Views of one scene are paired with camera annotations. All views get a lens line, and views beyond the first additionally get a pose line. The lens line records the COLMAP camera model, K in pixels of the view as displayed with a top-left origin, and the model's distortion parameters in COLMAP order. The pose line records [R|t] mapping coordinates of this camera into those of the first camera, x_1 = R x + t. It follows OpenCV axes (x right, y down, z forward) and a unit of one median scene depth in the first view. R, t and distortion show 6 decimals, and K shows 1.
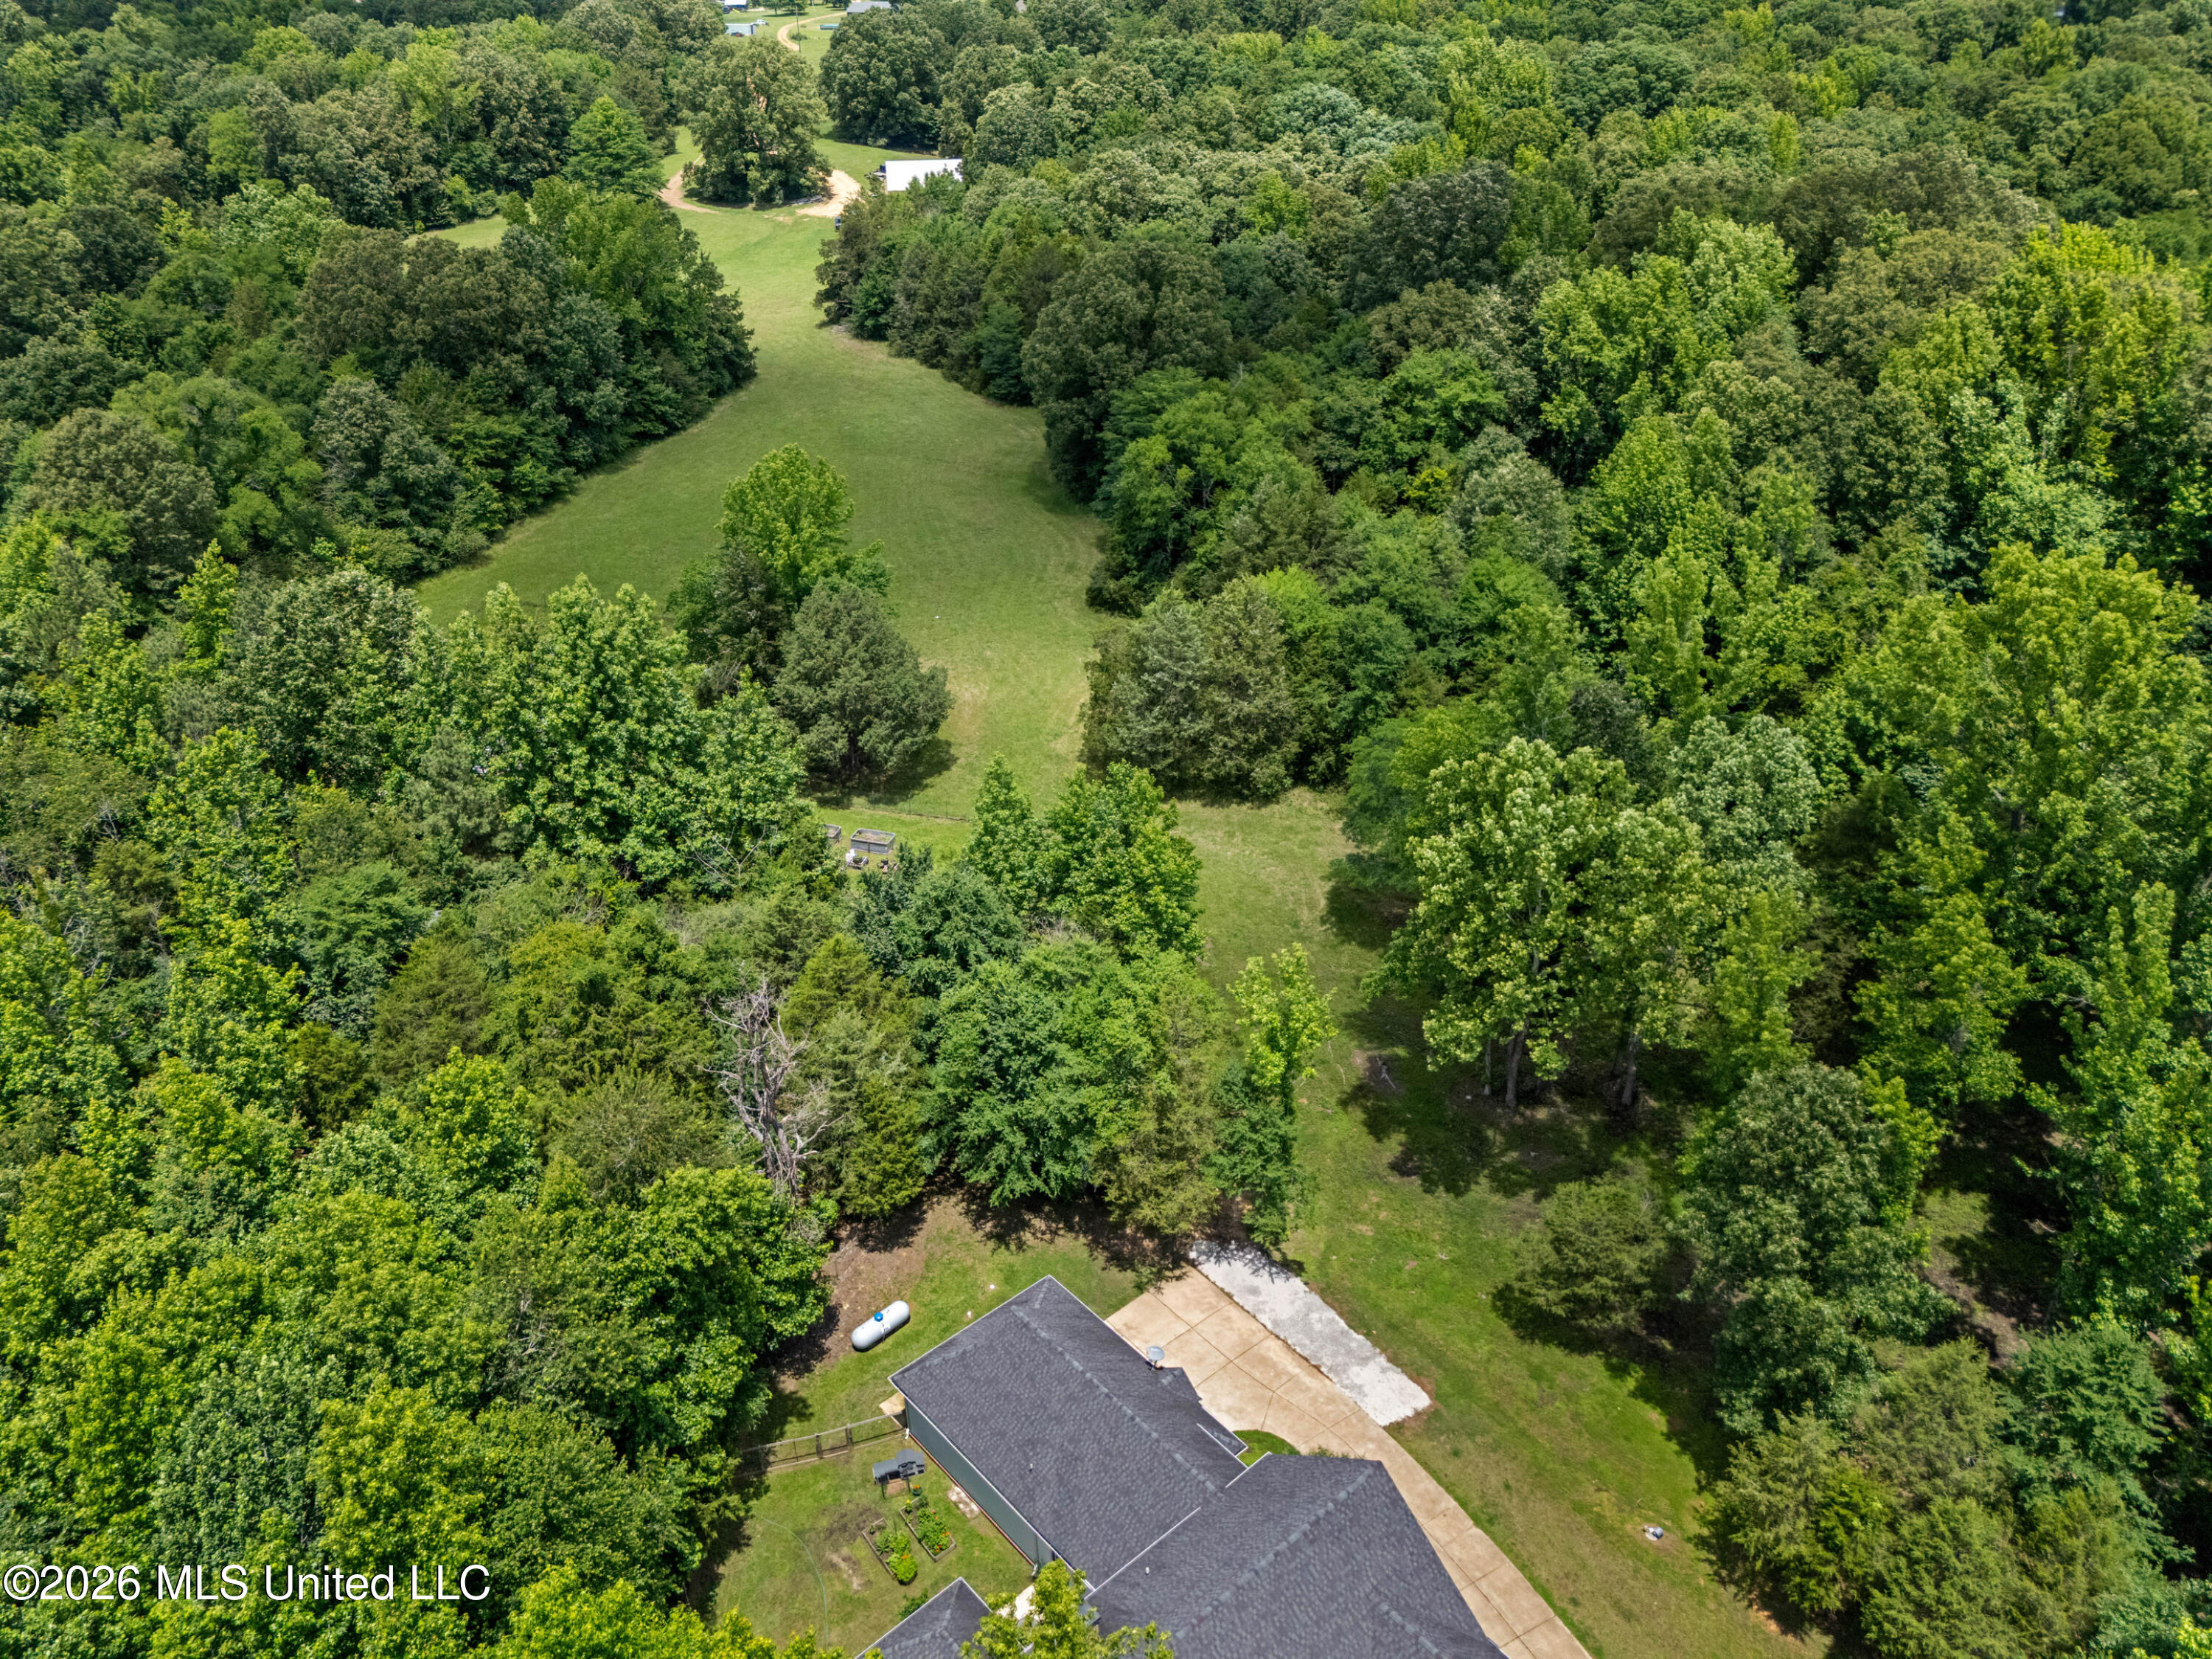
lens RADIAL K [[1542.2, 0, 1107.6], [0, 1542.2, 832.5], [0, 0, 1]] dist [0.001201, -0.000747]
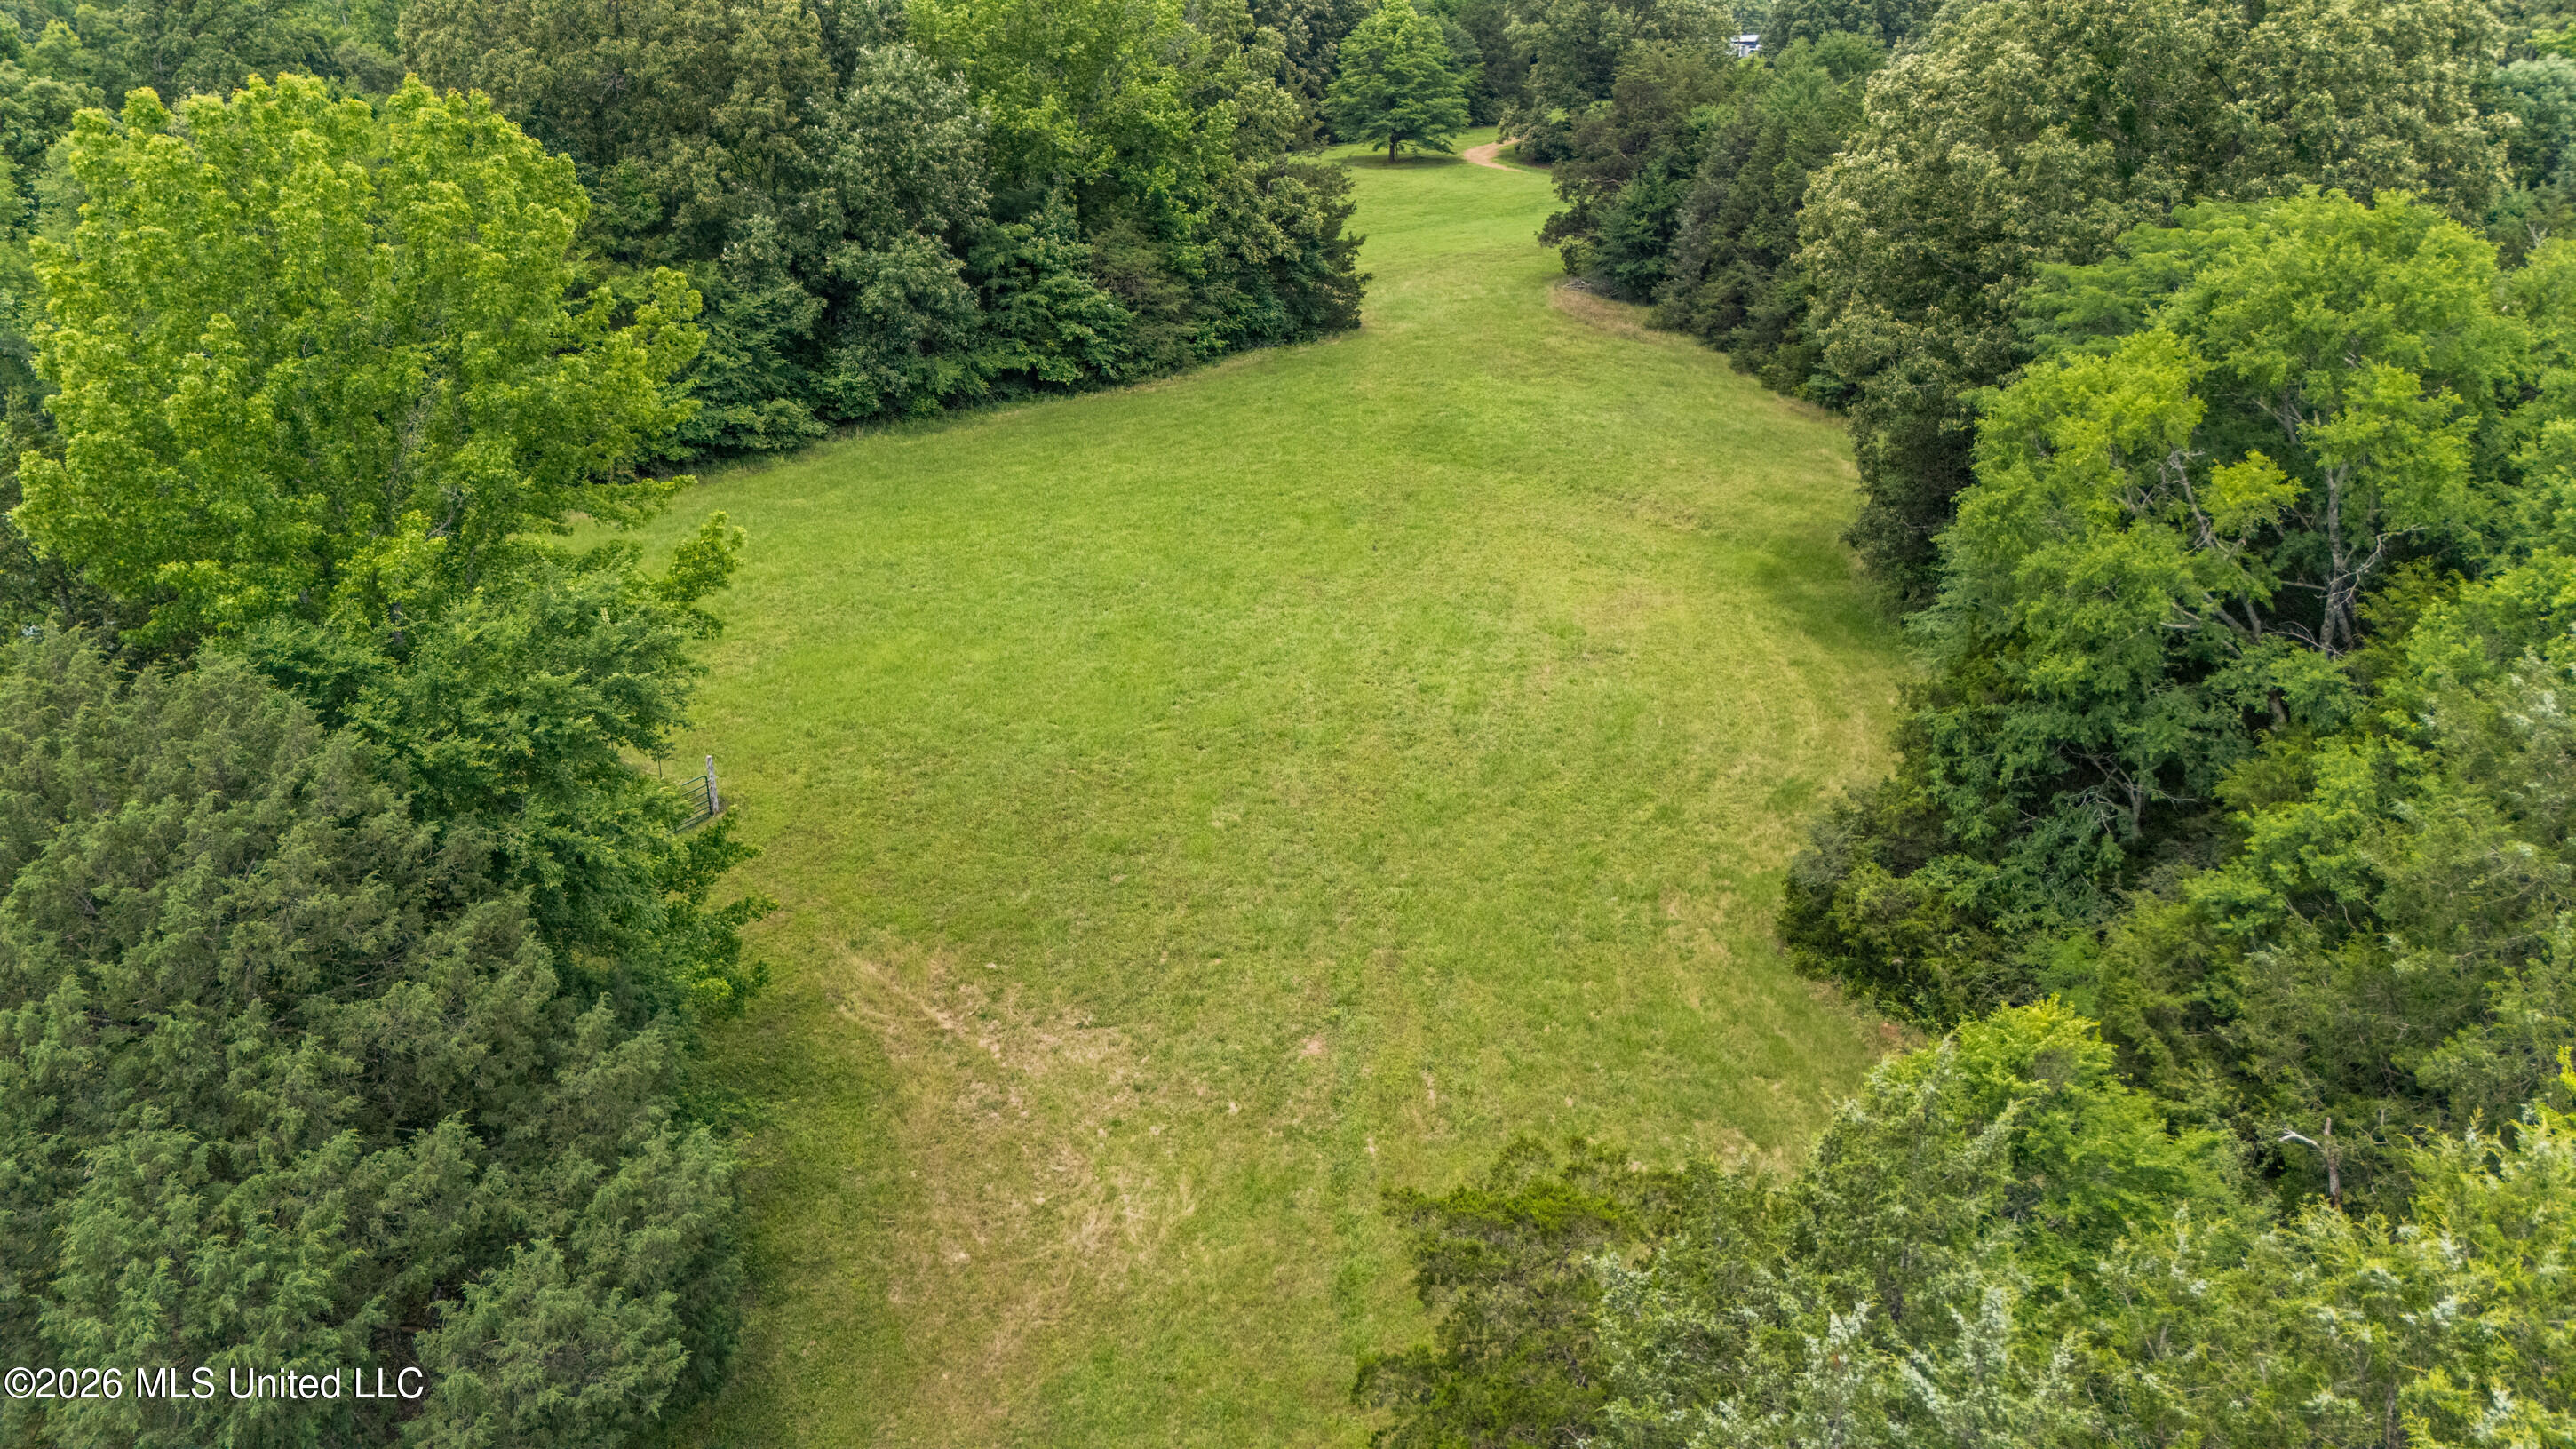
lens RADIAL K [[1934.9, 0, 1277.5], [0, 1934.9, 725.7], [0, 0, 1]] dist [0.067712, -0.055937]
pose [[0.900518, 0.161509, -0.403712, 0.030848], [-0.231001, 0.964298, -0.129492, -0.091062], [0.368384, 0.209868, 0.905676, 0.493903]]
